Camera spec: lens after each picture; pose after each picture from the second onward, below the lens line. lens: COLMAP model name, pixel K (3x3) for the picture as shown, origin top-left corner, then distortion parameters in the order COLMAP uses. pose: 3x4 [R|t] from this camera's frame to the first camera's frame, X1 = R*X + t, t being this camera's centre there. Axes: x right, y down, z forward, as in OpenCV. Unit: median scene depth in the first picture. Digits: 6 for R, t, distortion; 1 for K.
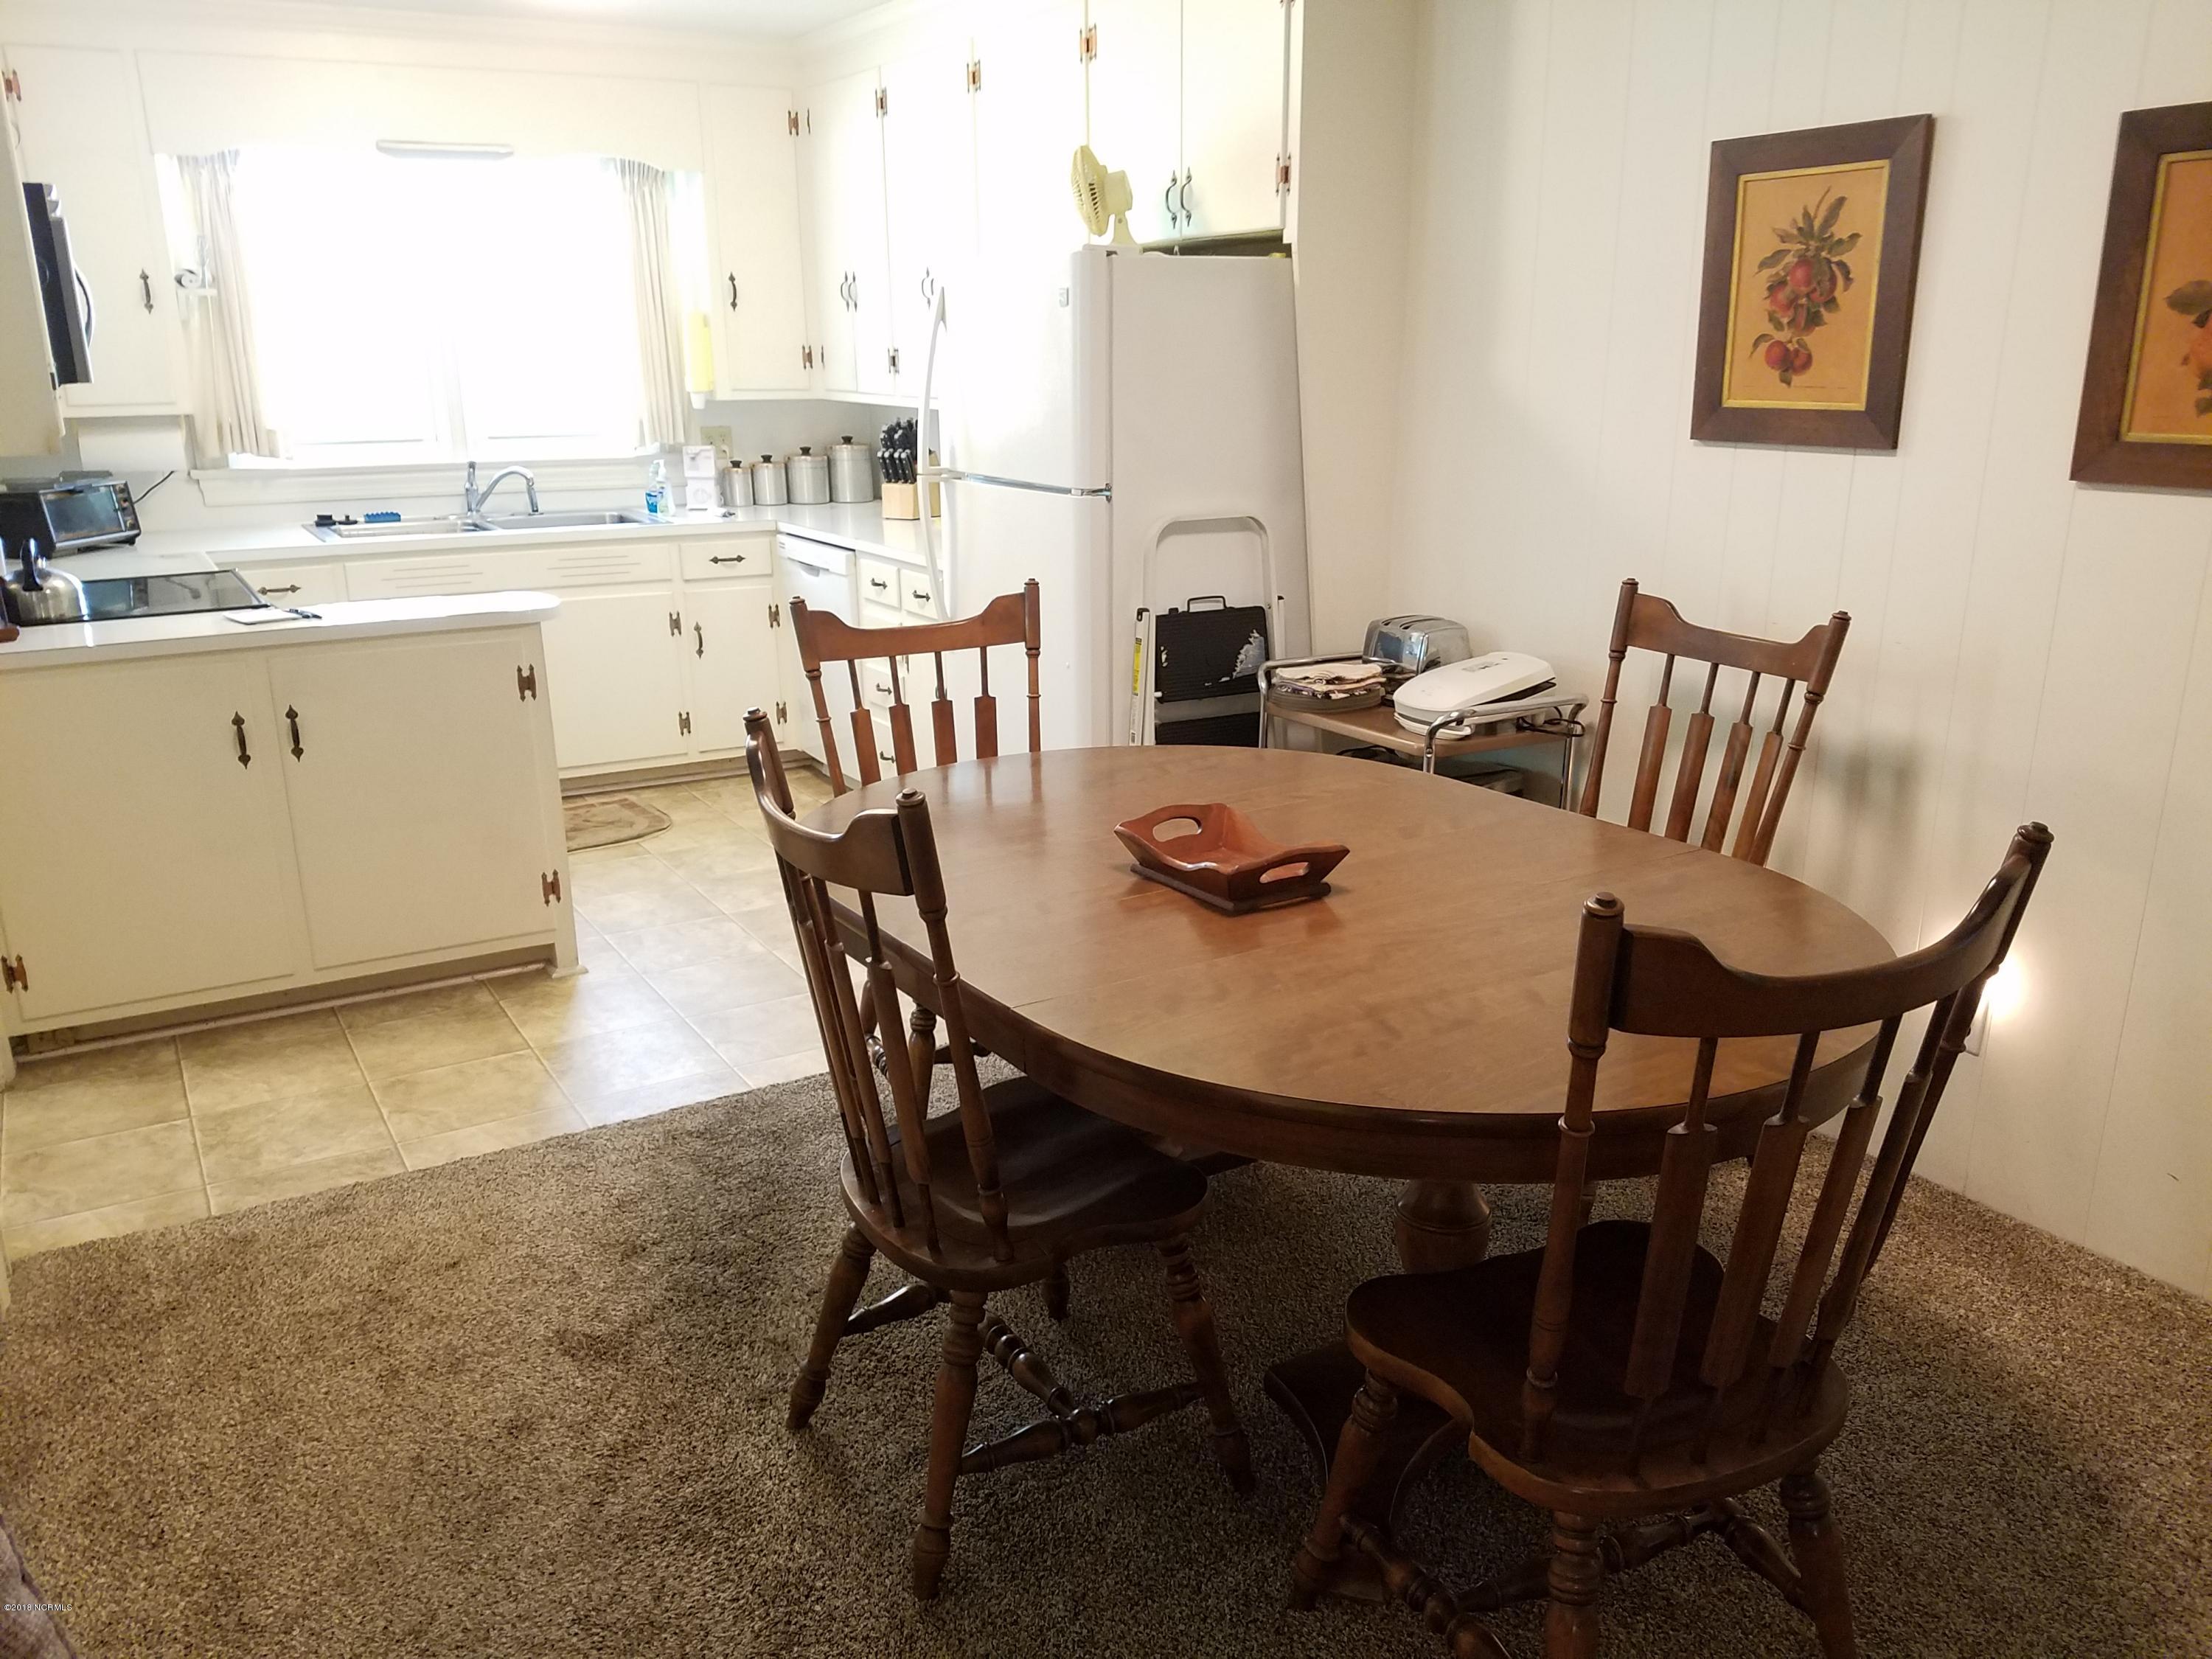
lens RADIAL K [[1763.6, 0, 1109.5], [0, 1763.6, 893.3], [0, 0, 1]] dist [0.116643, -0.174717]
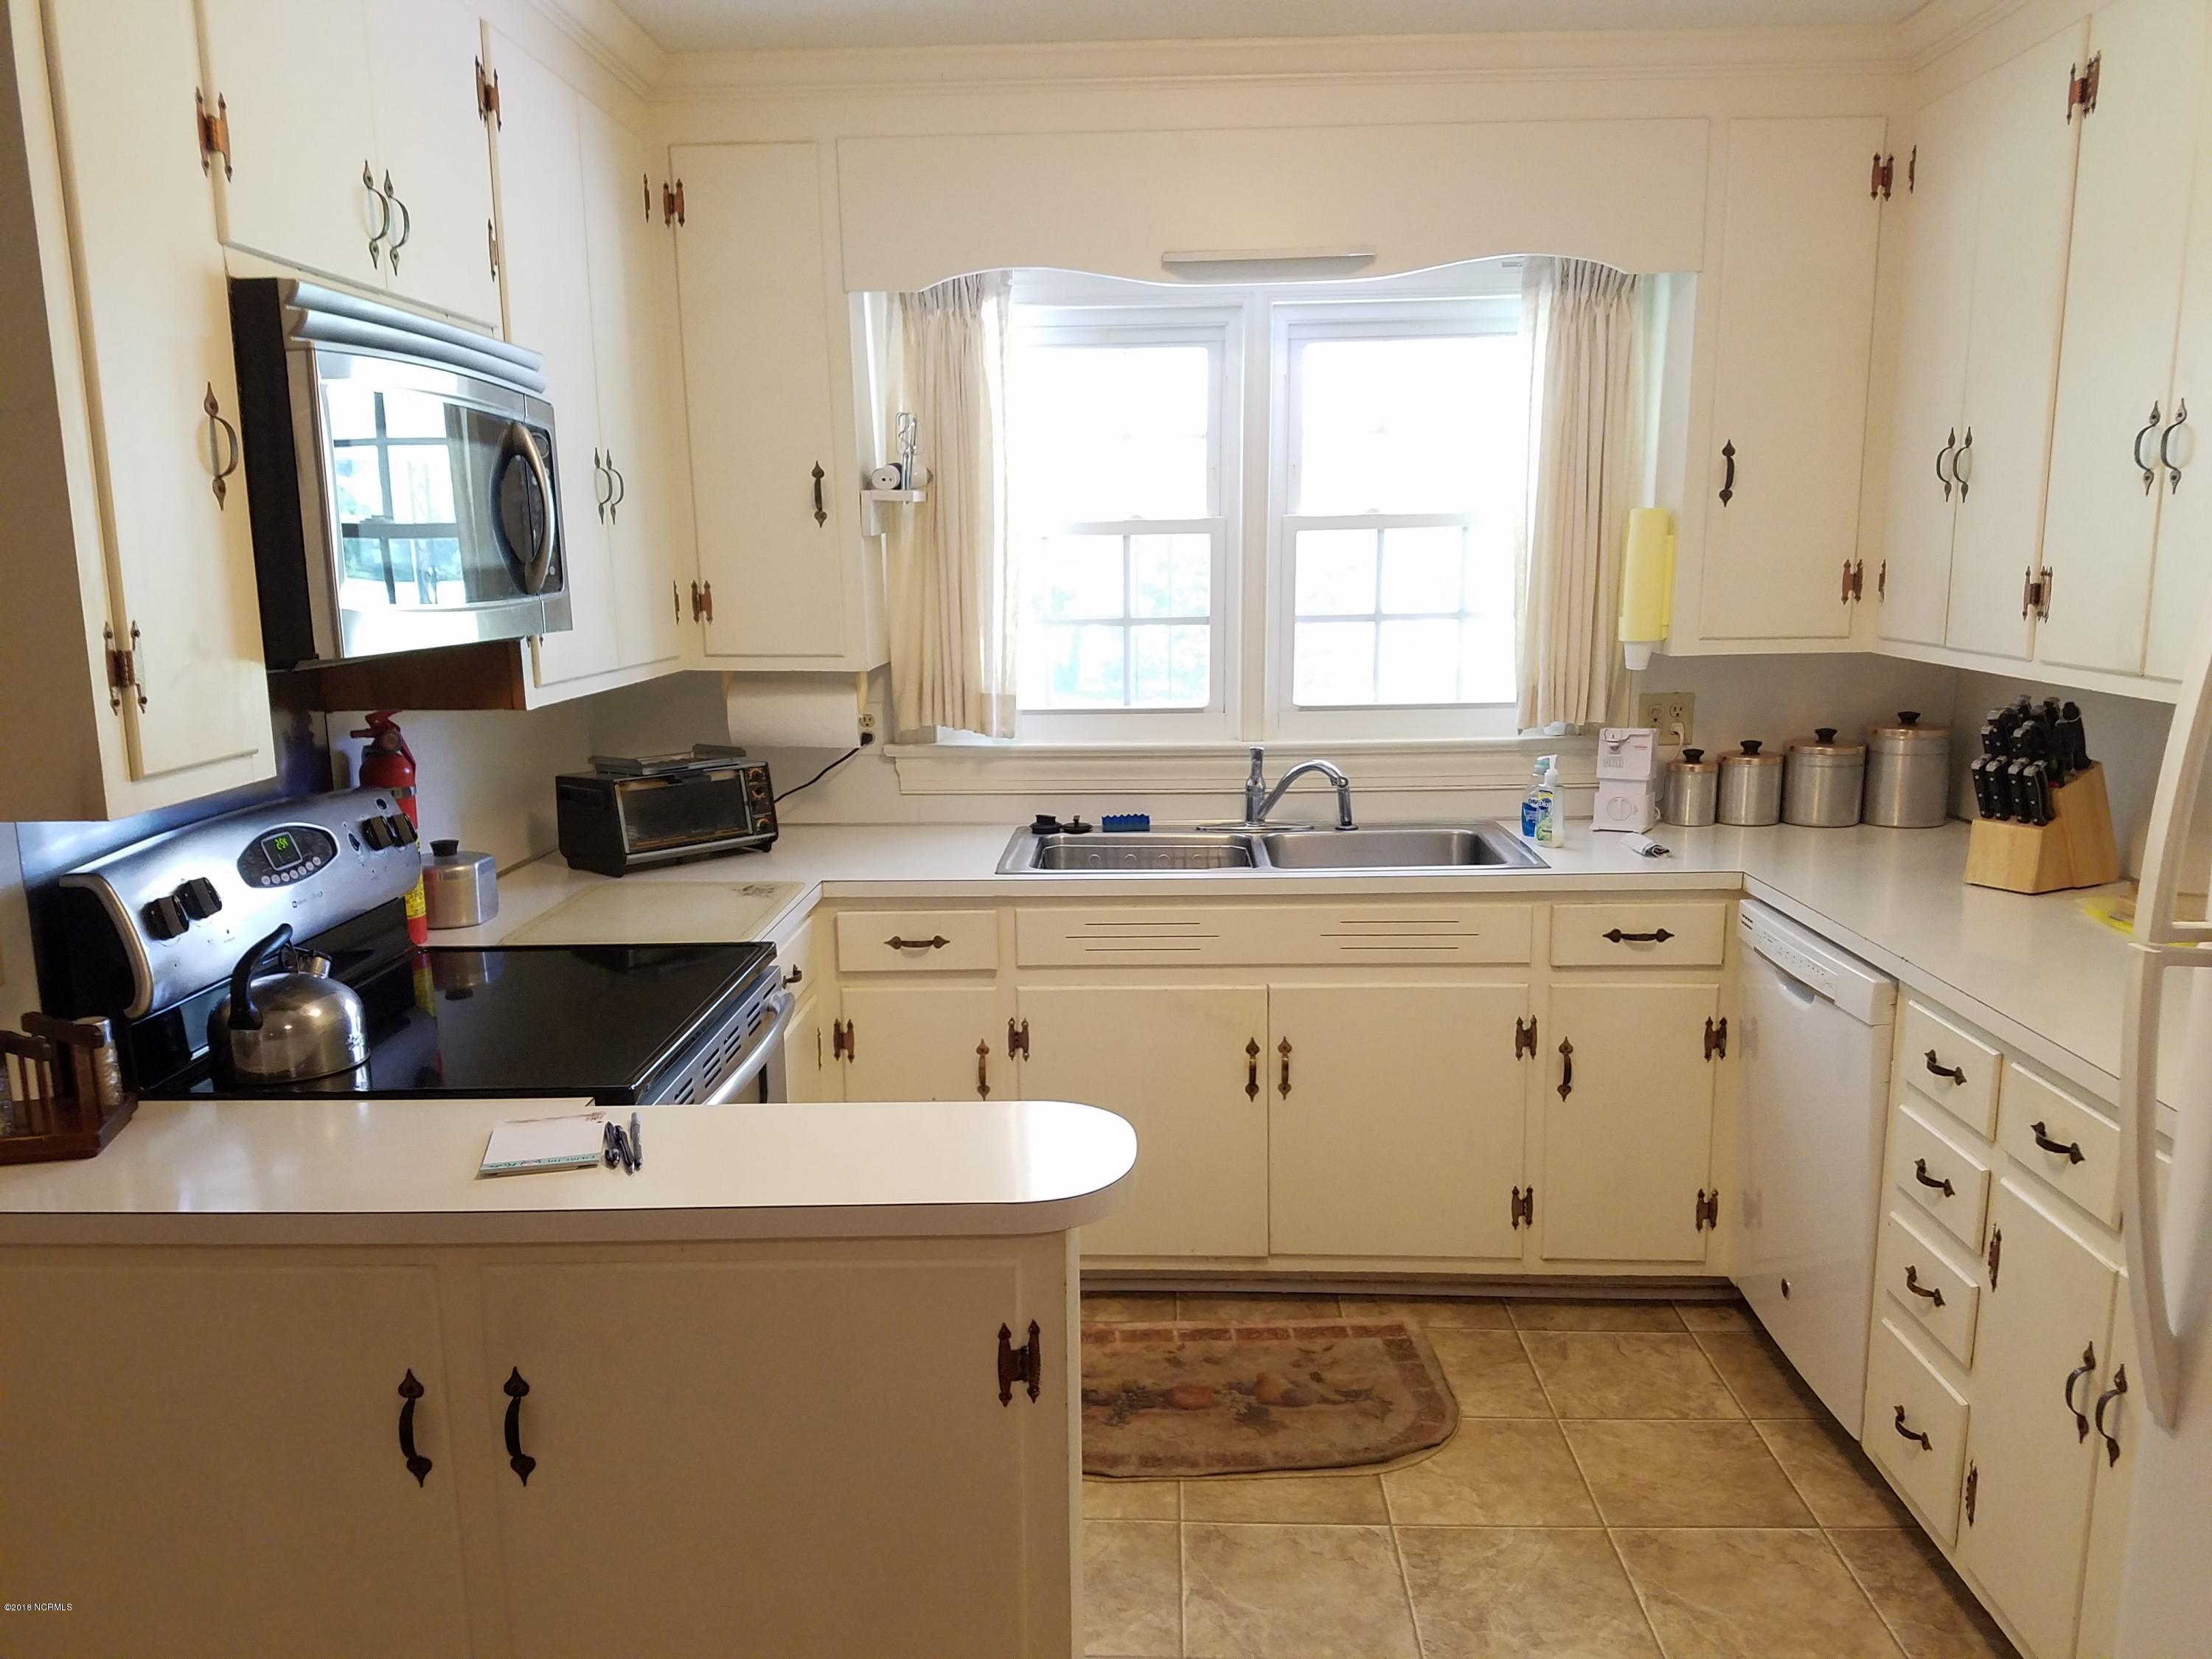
lens RADIAL K [[1746.4, 0, 1099.8], [0, 1746.4, 902.1], [0, 0, 1]] dist [0.280510, -0.410292]
pose [[0.850646, 0.107524, -0.514626, -0.070883], [-0.157796, 0.985949, -0.054827, -0.142118], [0.501499, 0.127844, 0.855660, 0.434441]]
